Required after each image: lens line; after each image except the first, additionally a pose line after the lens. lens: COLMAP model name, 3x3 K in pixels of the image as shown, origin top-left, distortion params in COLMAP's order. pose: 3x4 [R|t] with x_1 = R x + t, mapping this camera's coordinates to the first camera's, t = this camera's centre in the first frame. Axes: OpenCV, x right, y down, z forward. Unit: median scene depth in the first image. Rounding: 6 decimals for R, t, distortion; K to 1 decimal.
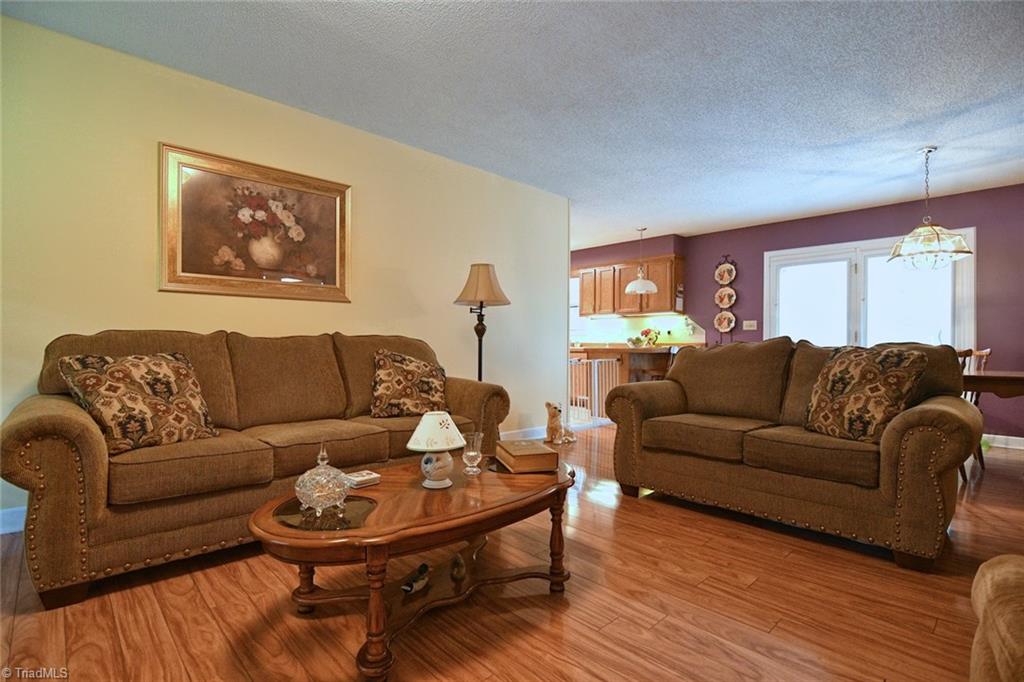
lens RADIAL K [[491.5, 0, 503.1], [0, 491.5, 346.1], [0, 0, 1]] dist [-0.002397, -0.014529]
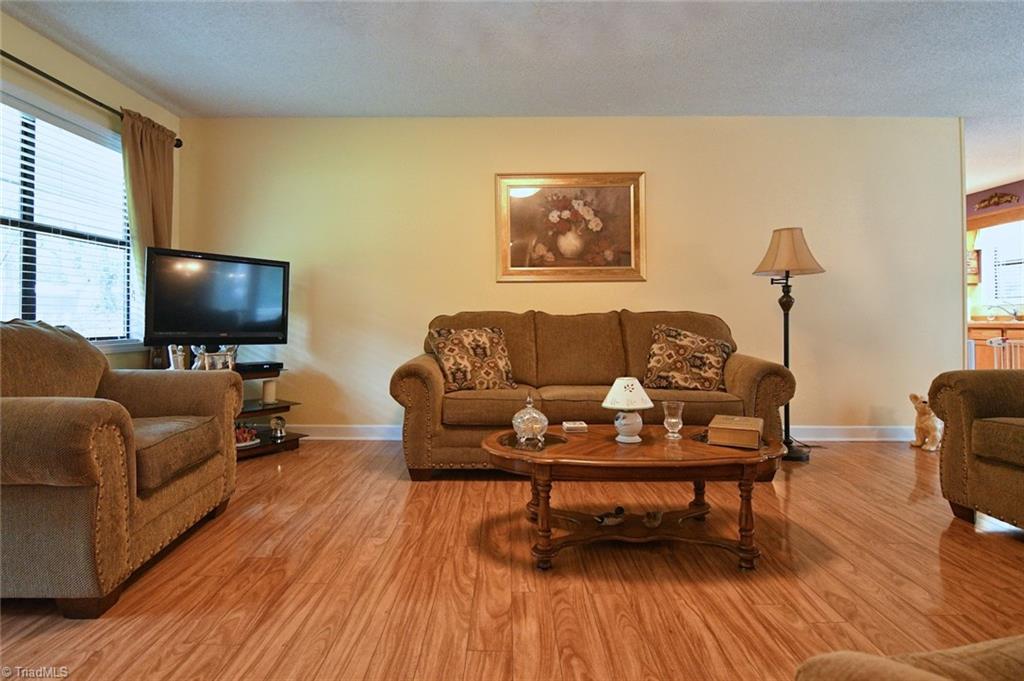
lens RADIAL K [[537.0, 0, 490.6], [0, 537.0, 319.1], [0, 0, 1]] dist [0.001459, -0.019522]
pose [[0.713392, -0.009778, -0.700697, 0.300649], [0.004703, 0.999947, -0.009166, 0.003455], [0.700750, 0.003243, 0.713400, -0.076657]]
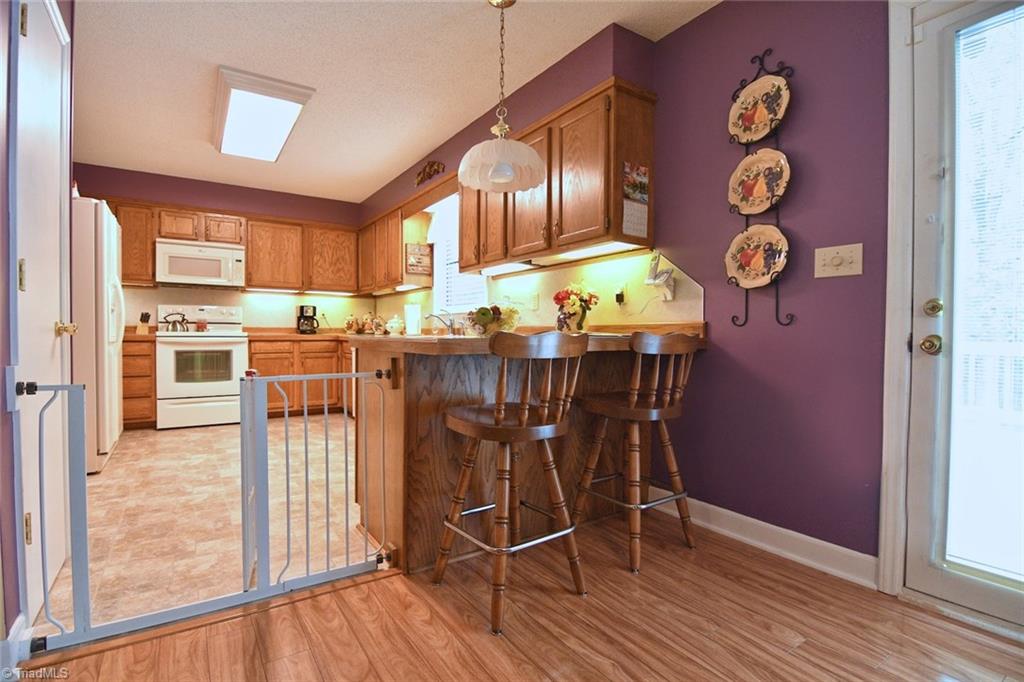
lens RADIAL K [[487.6, 0, 510.0], [0, 487.6, 344.7], [0, 0, 1]] dist [-0.017234, -0.001136]
pose [[0.988009, -0.000706, -0.154397, 0.692852], [0.003534, 0.999831, 0.018045, 0.005427], [0.154358, -0.018374, 0.987844, 1.336892]]
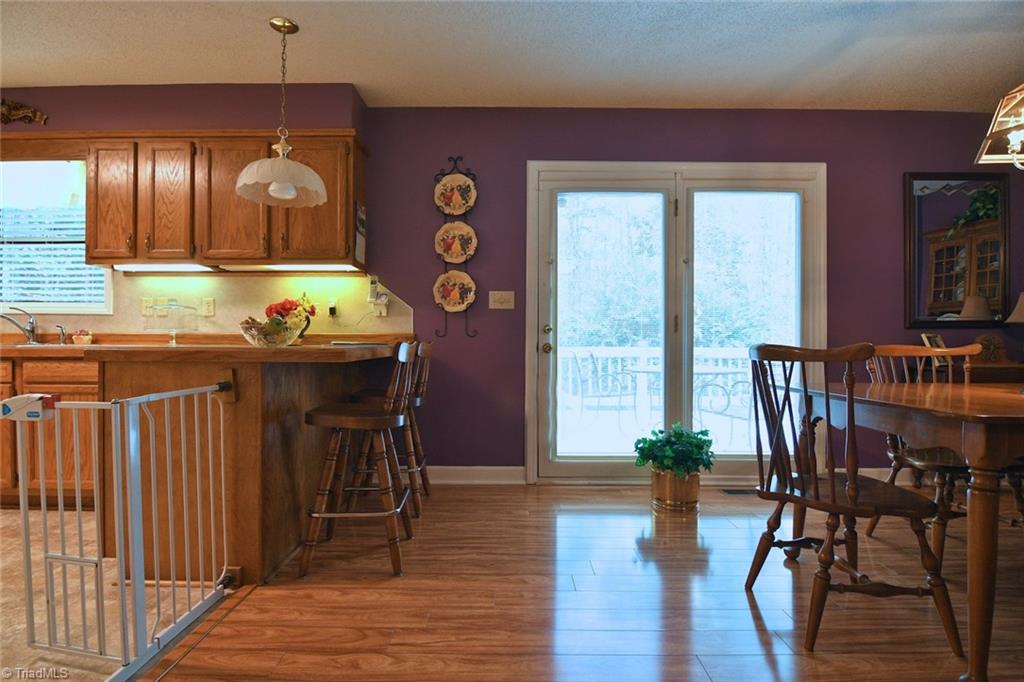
lens RADIAL K [[491.5, 0, 503.1], [0, 491.5, 346.1], [0, 0, 1]] dist [-0.002397, -0.014529]
pose [[0.684238, -0.011419, 0.729170, 0.253232], [0.003235, 0.999915, 0.012623, -0.001424], [-0.729252, -0.006278, 0.684216, 1.278680]]
